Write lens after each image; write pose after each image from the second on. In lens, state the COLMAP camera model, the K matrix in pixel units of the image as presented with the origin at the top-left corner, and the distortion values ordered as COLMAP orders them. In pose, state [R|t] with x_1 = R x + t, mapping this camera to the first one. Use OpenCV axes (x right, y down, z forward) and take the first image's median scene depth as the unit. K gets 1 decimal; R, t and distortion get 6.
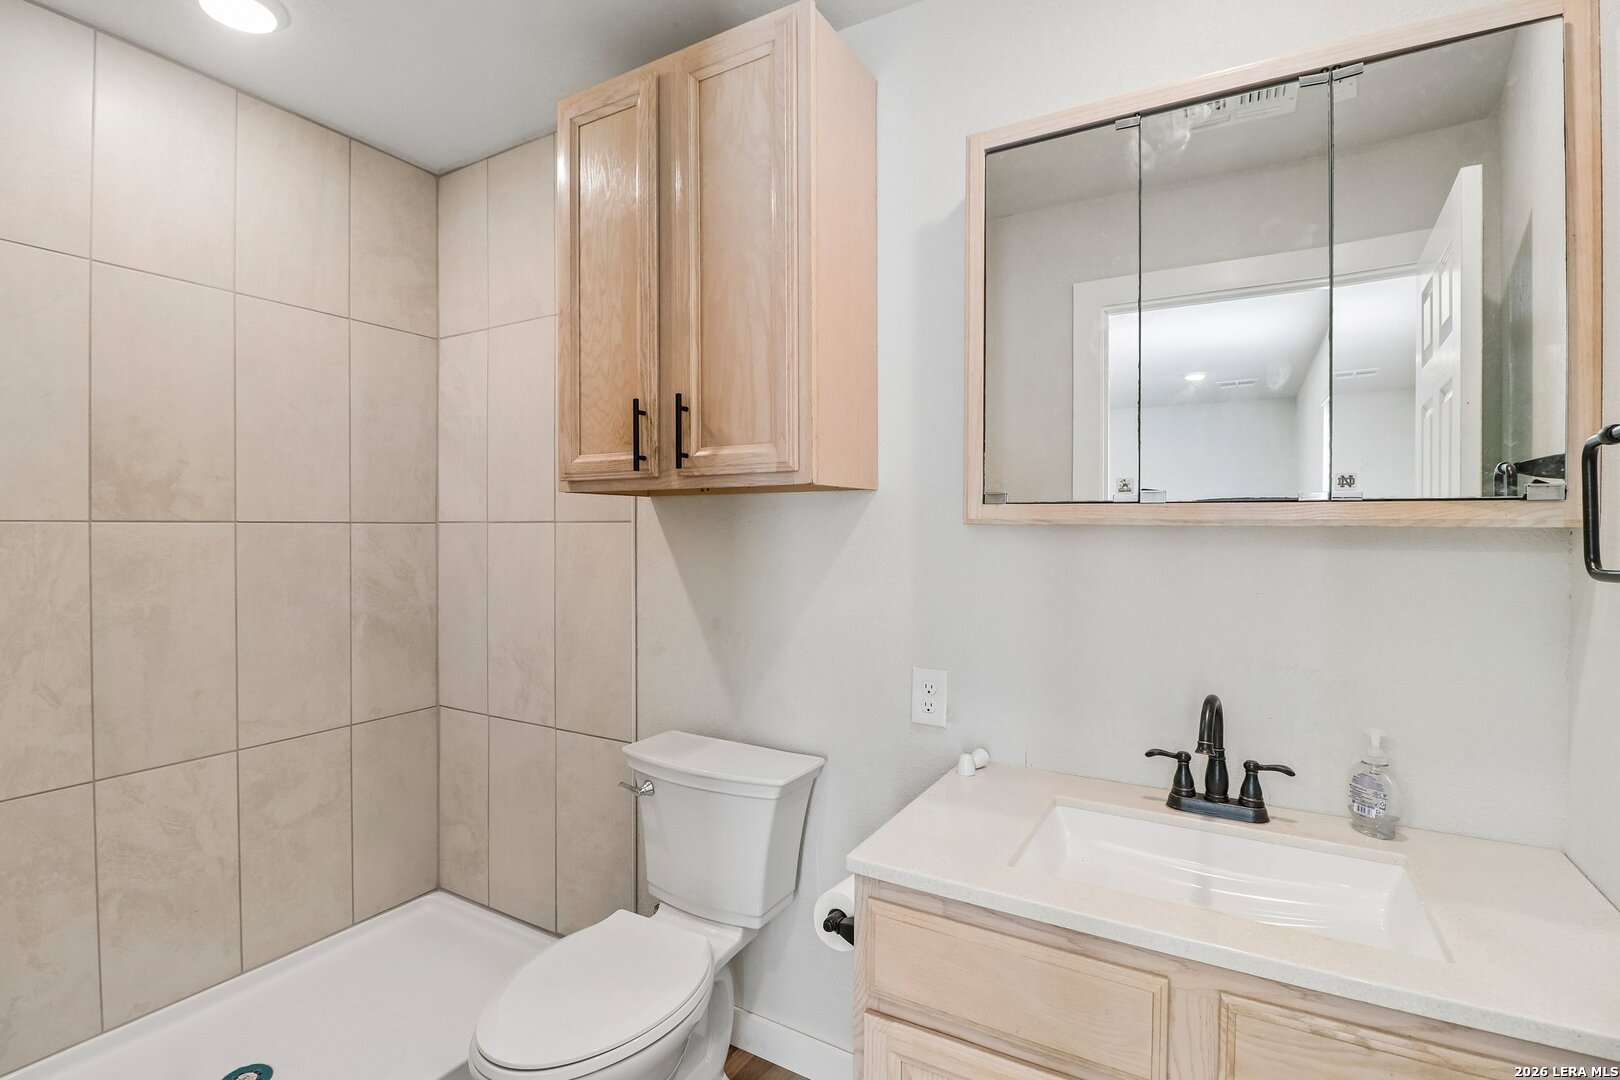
lens RADIAL K [[757.5, 0, 801.0], [0, 757.5, 511.2], [0, 0, 1]] dist [-0.000349, -0.012967]
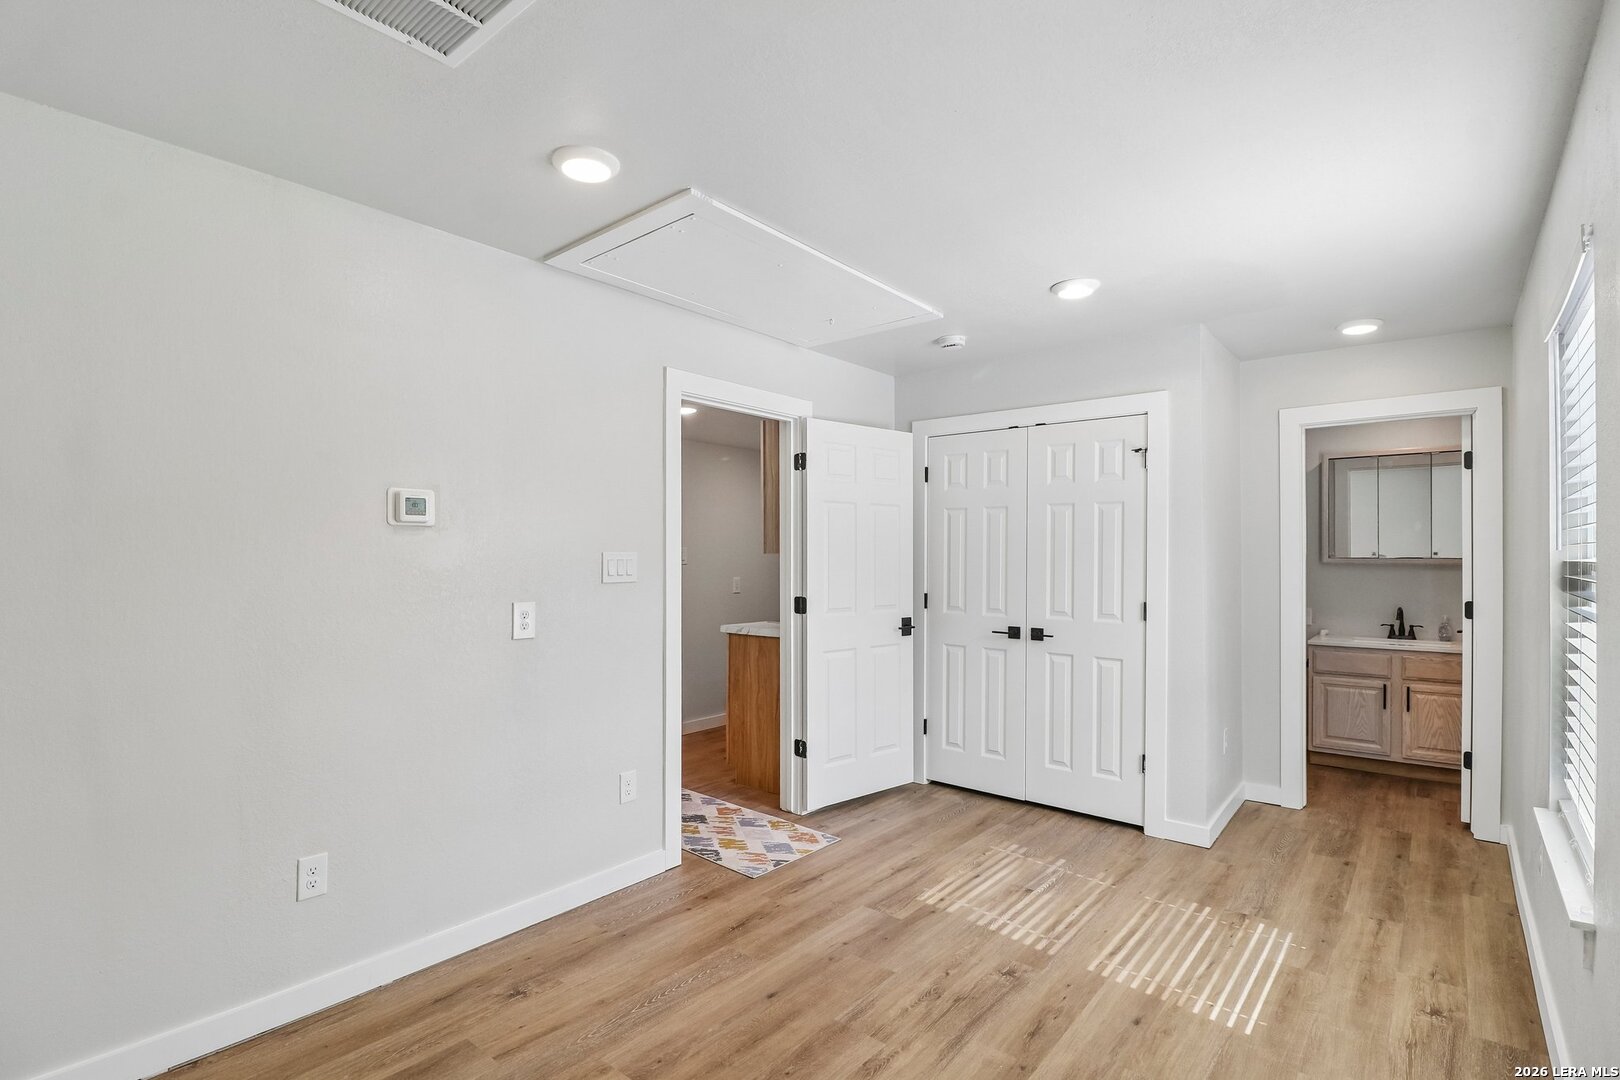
lens RADIAL K [[758.6, 0, 804.9], [0, 758.6, 559.1], [0, 0, 1]] dist [0.000315, -0.012281]
pose [[0.985623, 0.000811, -0.168958, -1.848323], [-0.000764, 1.000000, 0.000340, -0.007633], [0.168959, -0.000206, 0.985623, -3.398961]]
